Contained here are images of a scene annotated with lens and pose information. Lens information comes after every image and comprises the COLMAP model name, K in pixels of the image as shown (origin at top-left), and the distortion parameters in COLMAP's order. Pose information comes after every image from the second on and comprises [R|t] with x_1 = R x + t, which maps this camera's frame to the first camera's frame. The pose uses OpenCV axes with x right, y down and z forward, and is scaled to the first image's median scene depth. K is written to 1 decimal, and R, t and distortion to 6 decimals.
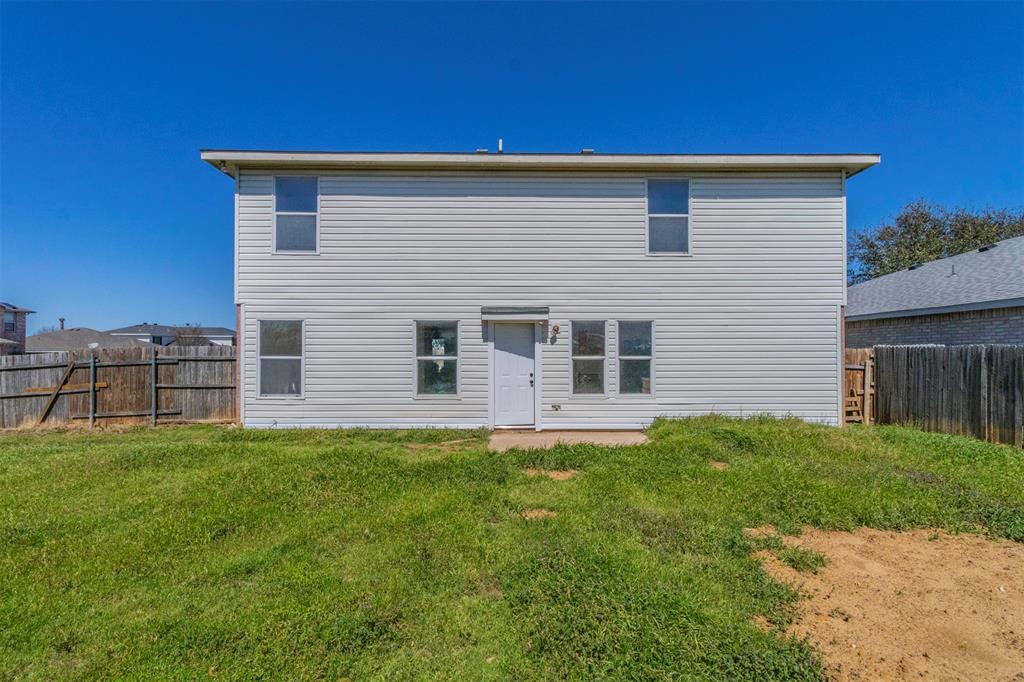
lens RADIAL K [[474.7, 0, 509.9], [0, 474.7, 360.6], [0, 0, 1]] dist [-0.000647, -0.000585]
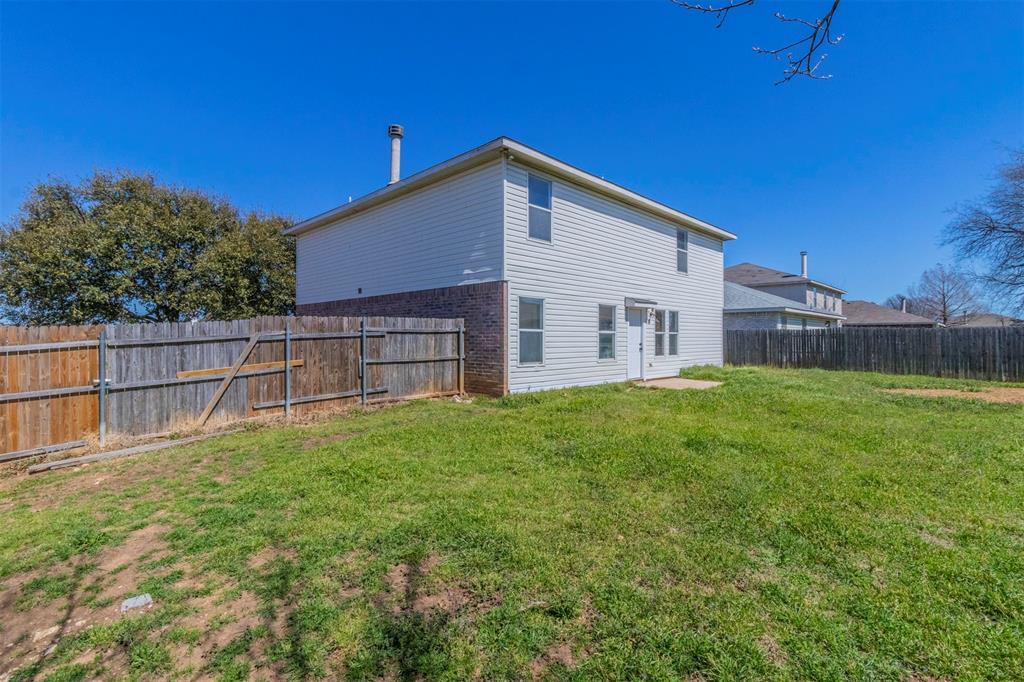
lens RADIAL K [[474.7, 0, 511.4], [0, 474.7, 339.6], [0, 0, 1]] dist [-0.000647, -0.000585]
pose [[0.715886, -0.001538, 0.698215, -1.310535], [0.005239, 0.999981, -0.003169, 0.018902], [-0.698197, 0.005927, 0.715881, 0.208837]]
